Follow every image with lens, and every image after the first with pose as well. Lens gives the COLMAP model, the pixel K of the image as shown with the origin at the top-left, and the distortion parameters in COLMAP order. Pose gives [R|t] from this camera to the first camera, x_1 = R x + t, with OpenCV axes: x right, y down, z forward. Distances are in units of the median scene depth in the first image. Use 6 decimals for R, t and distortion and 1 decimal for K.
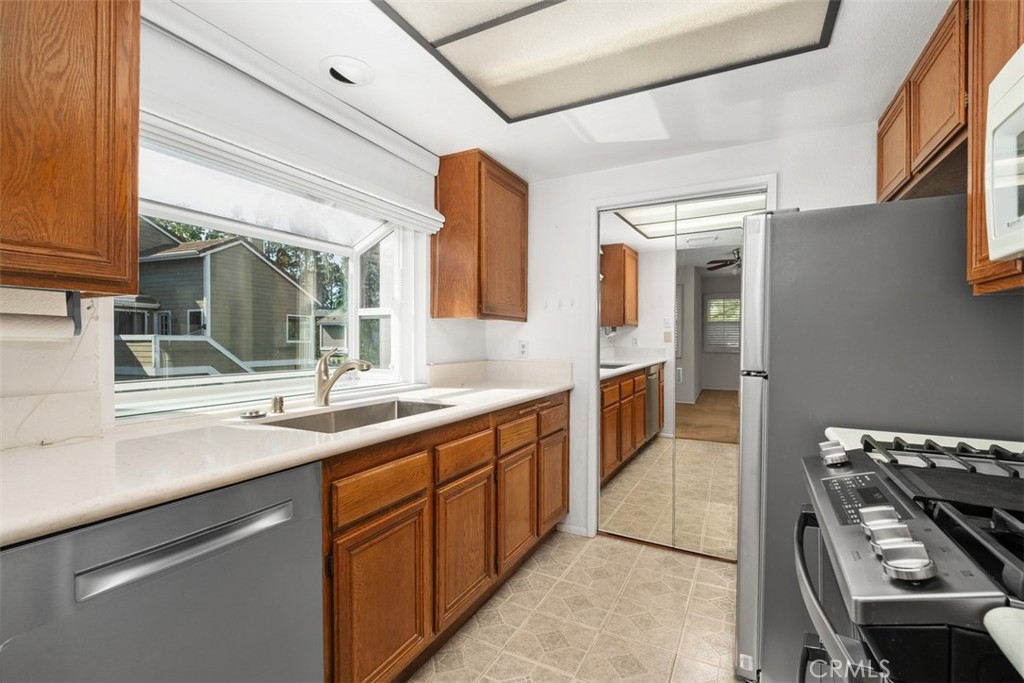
lens RADIAL K [[454.3, 0, 510.6], [0, 454.3, 347.1], [0, 0, 1]] dist [-0.005789, -0.001447]
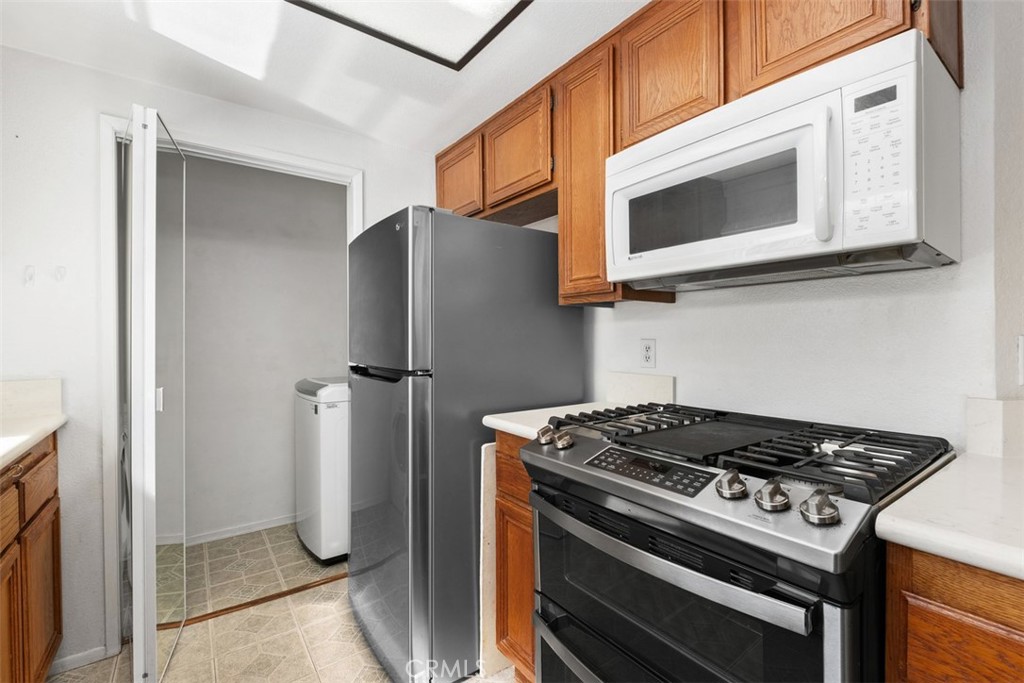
lens RADIAL K [[445.6, 0, 512.1], [0, 445.6, 339.1], [0, 0, 1]] dist [-0.000586, 0.000266]
pose [[0.435657, -0.015531, 0.899979, -0.182074], [0.024032, 0.999695, 0.005618, -0.011482], [-0.899792, 0.019181, 0.435897, 0.329288]]
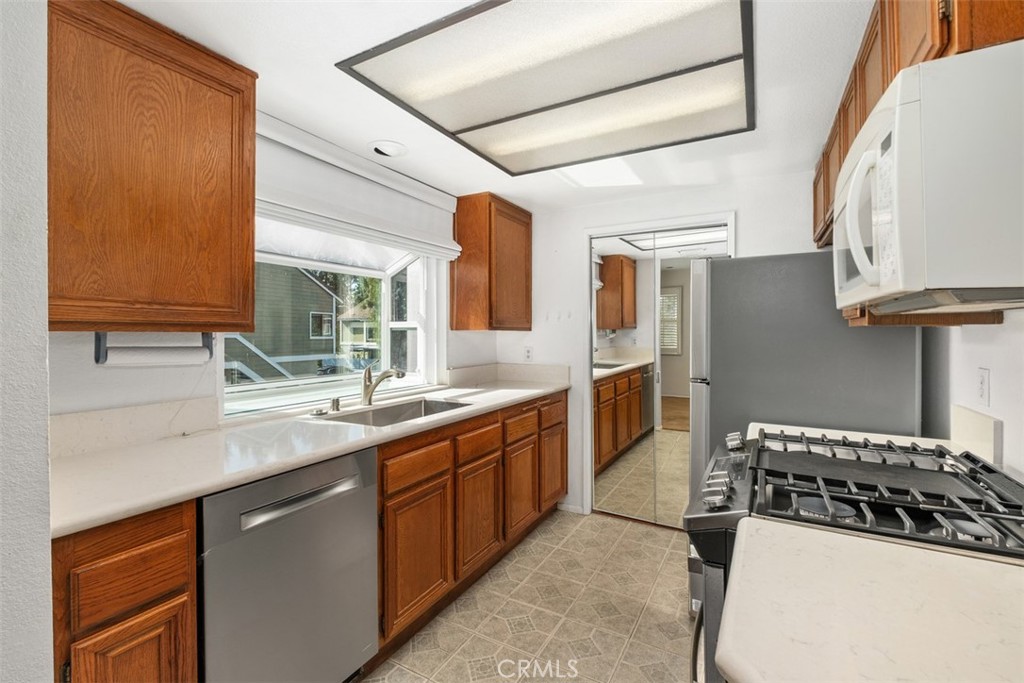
lens RADIAL K [[445.6, 0, 512.5], [0, 445.6, 336.2], [0, 0, 1]] dist [-0.000586, 0.000266]
pose [[0.999627, -0.004743, -0.026912, 0.028181], [0.004488, 0.999945, -0.009525, -0.047618], [0.026956, 0.009401, 0.999592, -0.234076]]
